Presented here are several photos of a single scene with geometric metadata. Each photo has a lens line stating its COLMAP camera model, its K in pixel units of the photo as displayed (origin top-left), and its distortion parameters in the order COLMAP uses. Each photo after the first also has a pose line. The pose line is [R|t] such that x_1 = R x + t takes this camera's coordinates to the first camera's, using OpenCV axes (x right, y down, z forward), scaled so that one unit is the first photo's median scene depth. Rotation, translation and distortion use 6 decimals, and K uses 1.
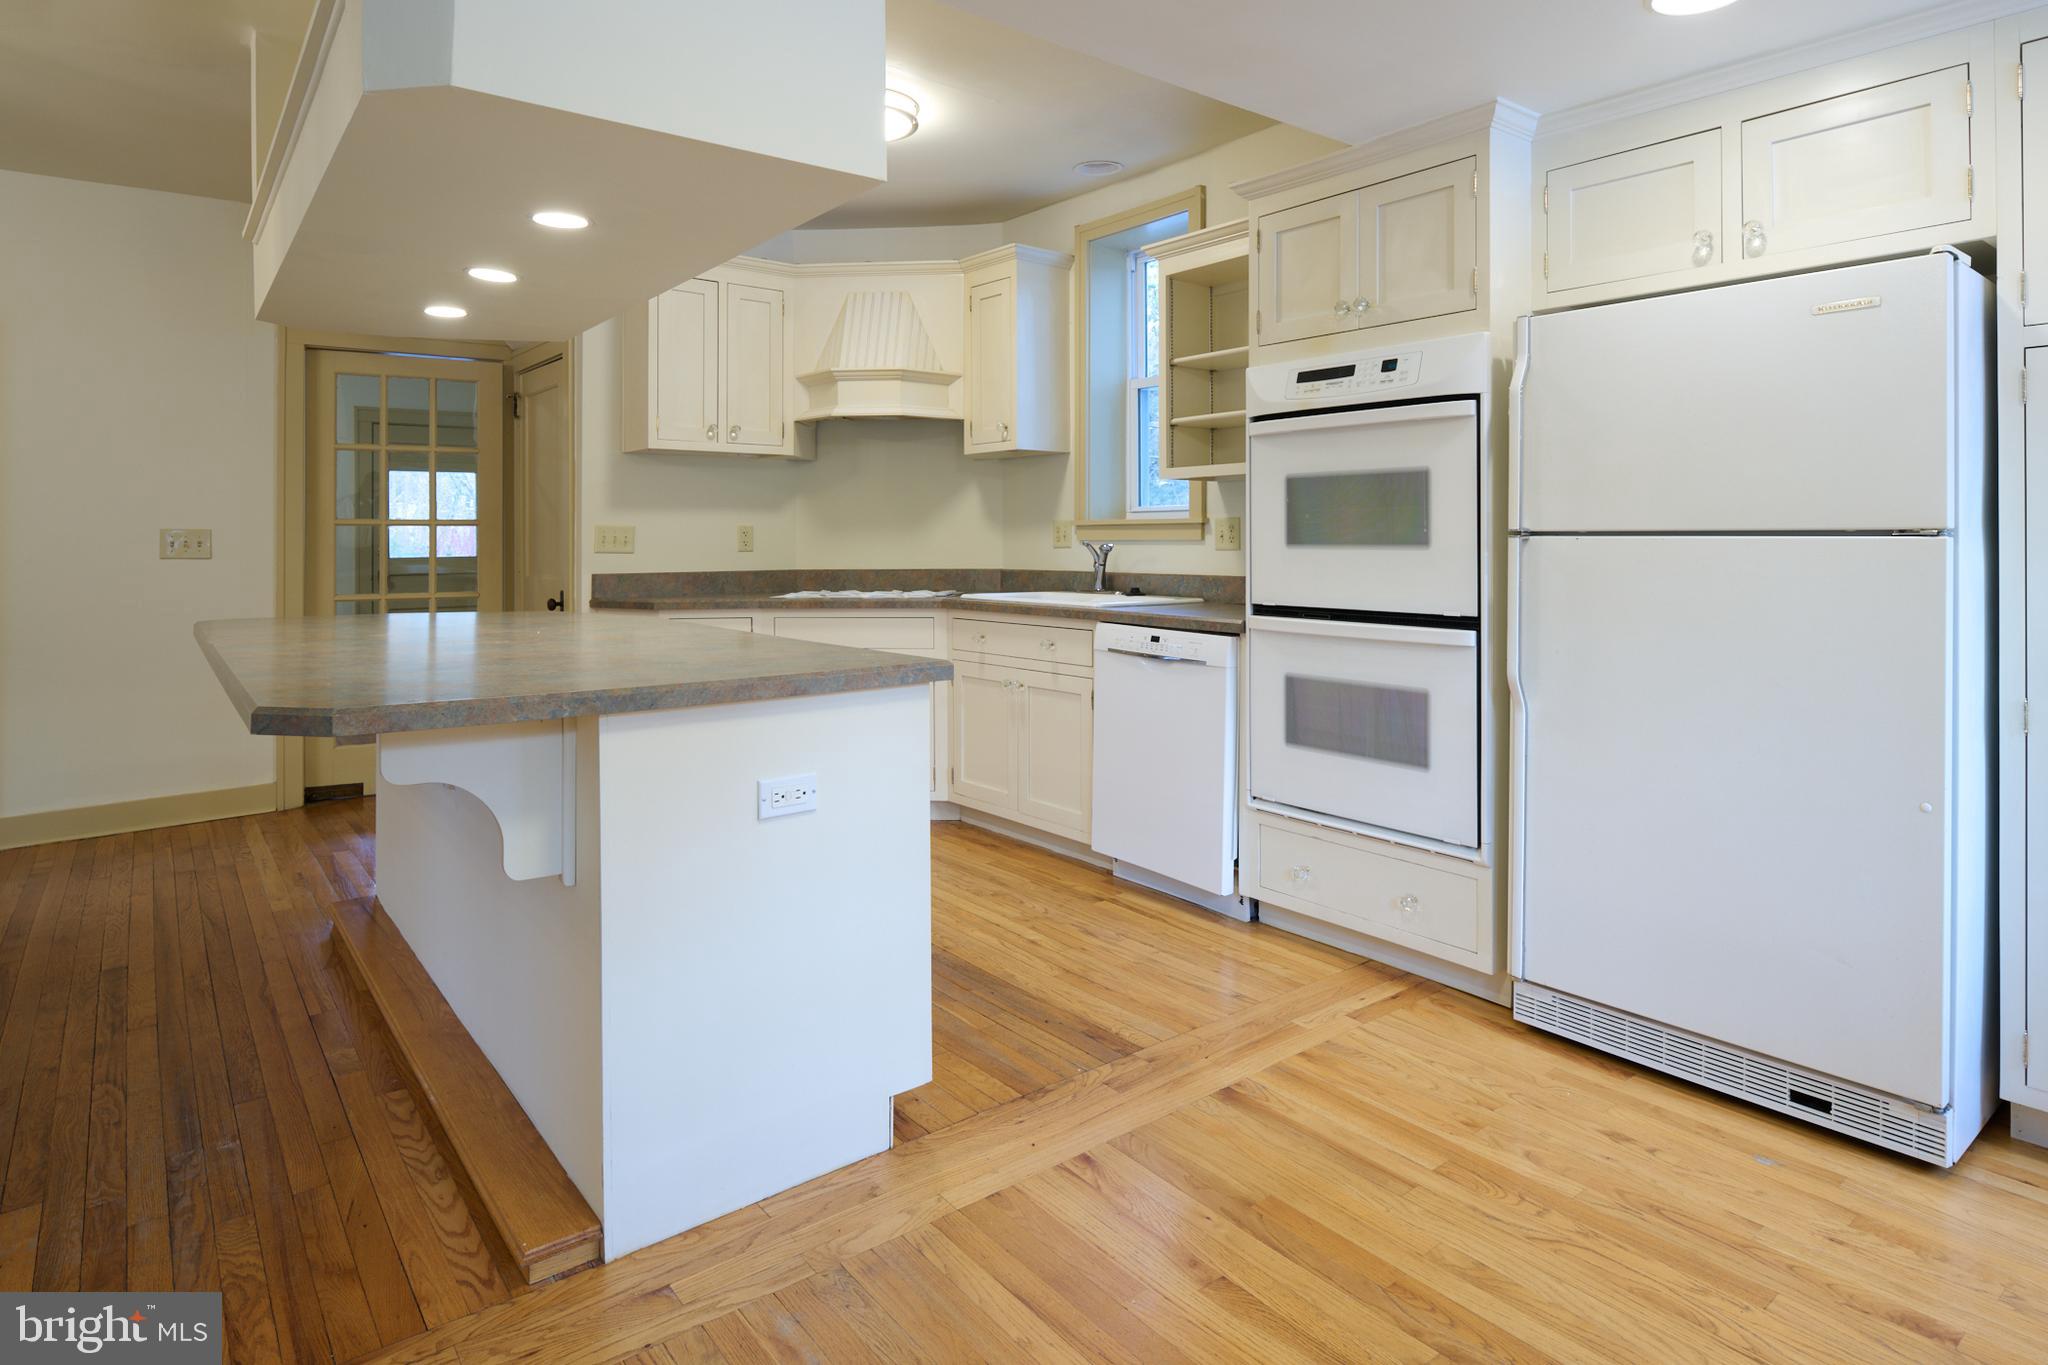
lens RADIAL K [[1128.6, 0, 1040.9], [0, 1128.6, 546.2], [0, 0, 1]] dist [0.007068, -0.008438]
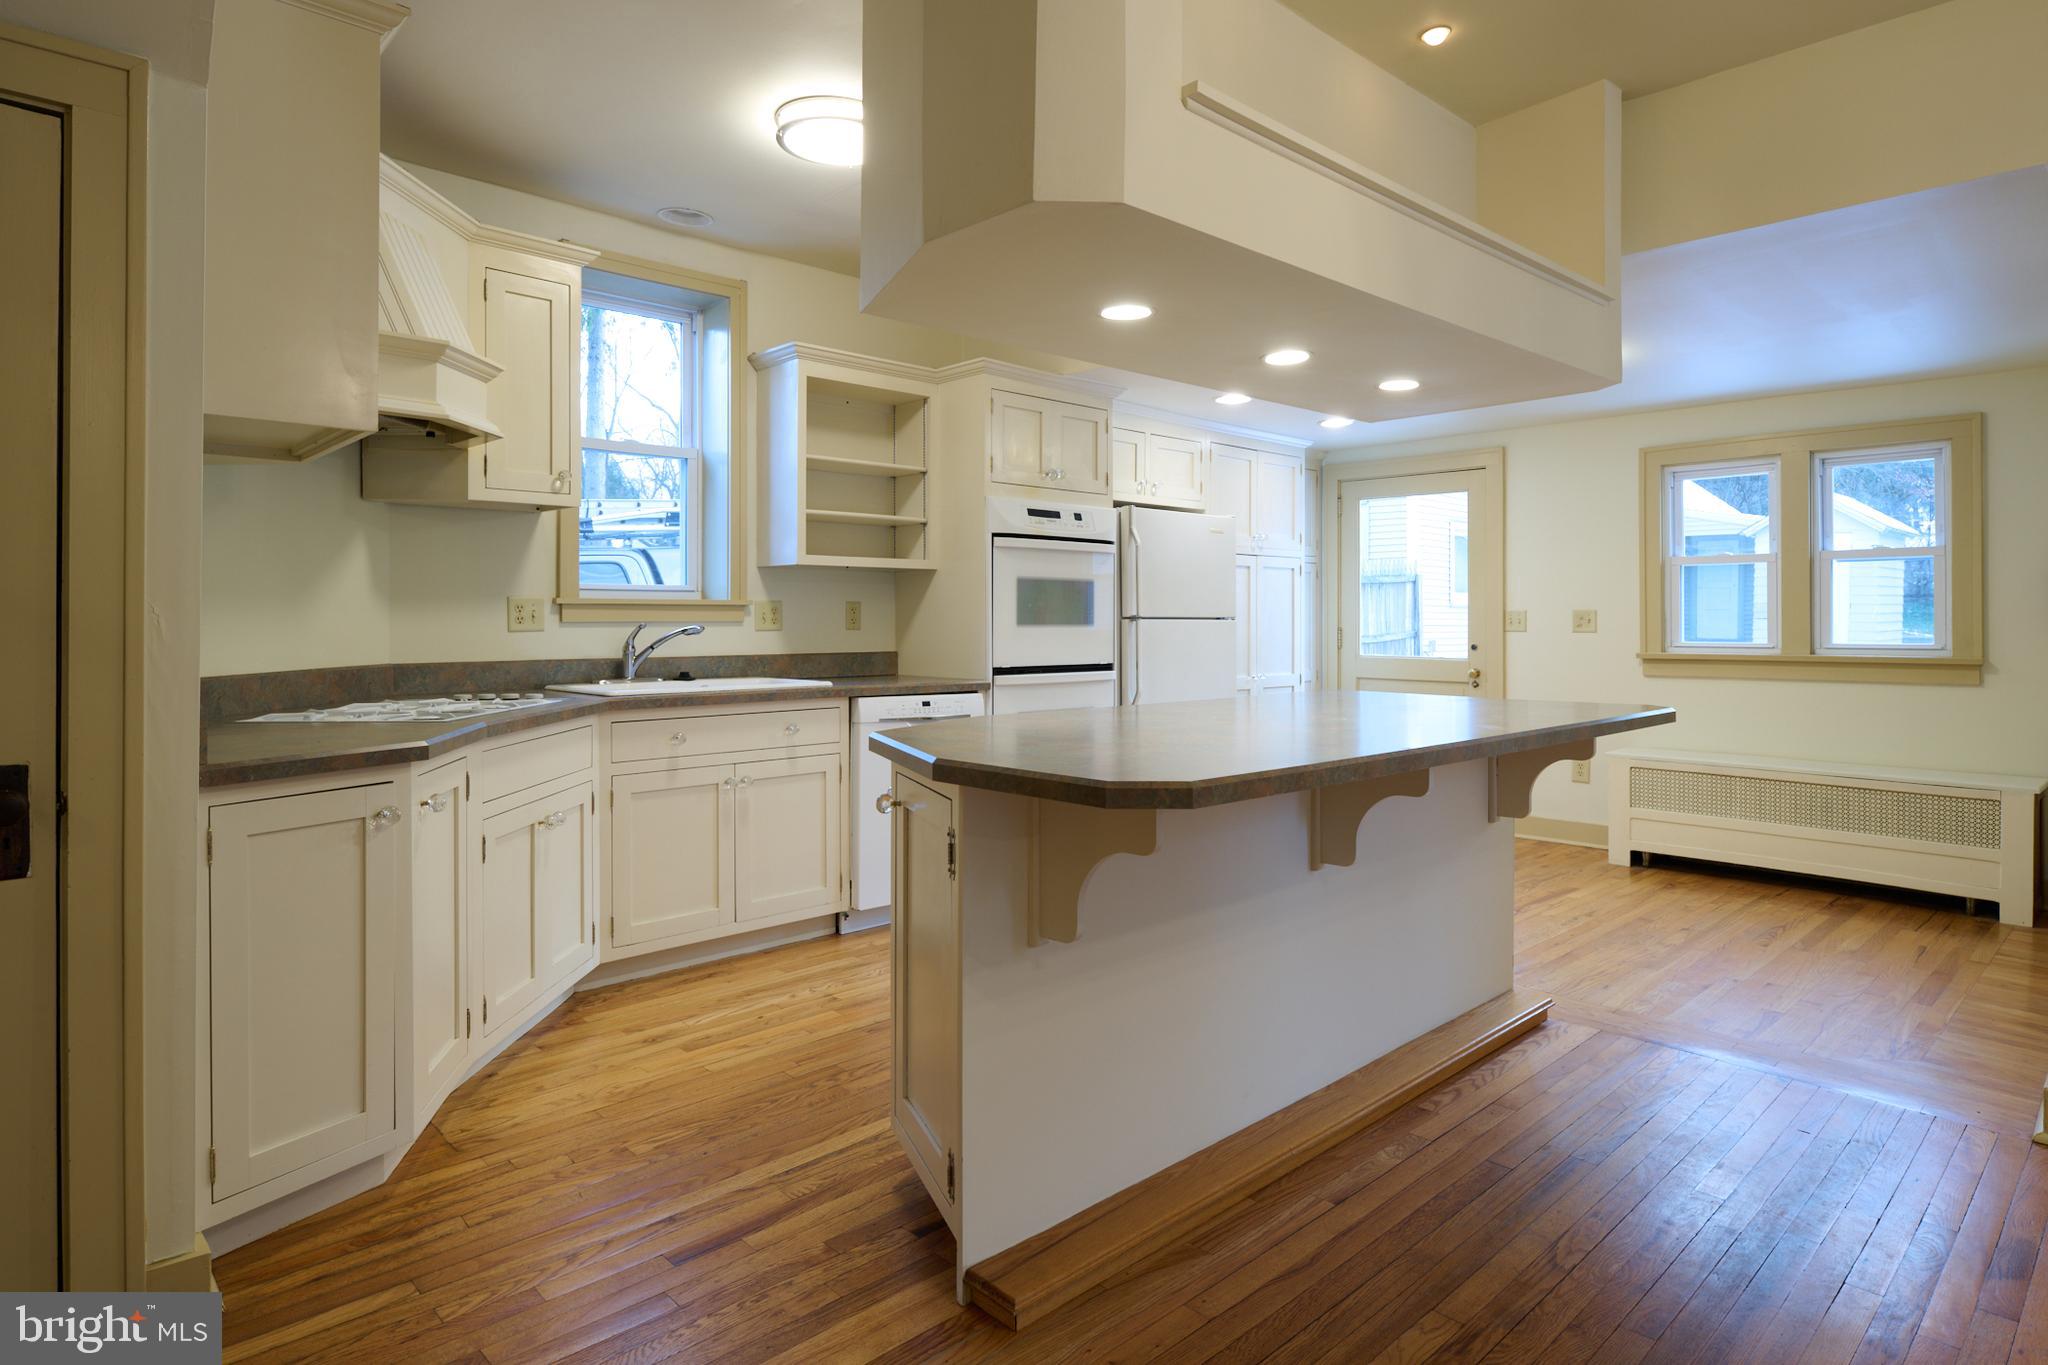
lens RADIAL K [[1128.6, 0, 1034.5], [0, 1128.6, 608.2], [0, 0, 1]] dist [0.007068, -0.008438]
pose [[-0.082777, 0.012763, 0.996486, -1.805411], [0.006687, 0.999903, -0.012251, -0.006184], [-0.996546, 0.005649, -0.082855, 1.609290]]
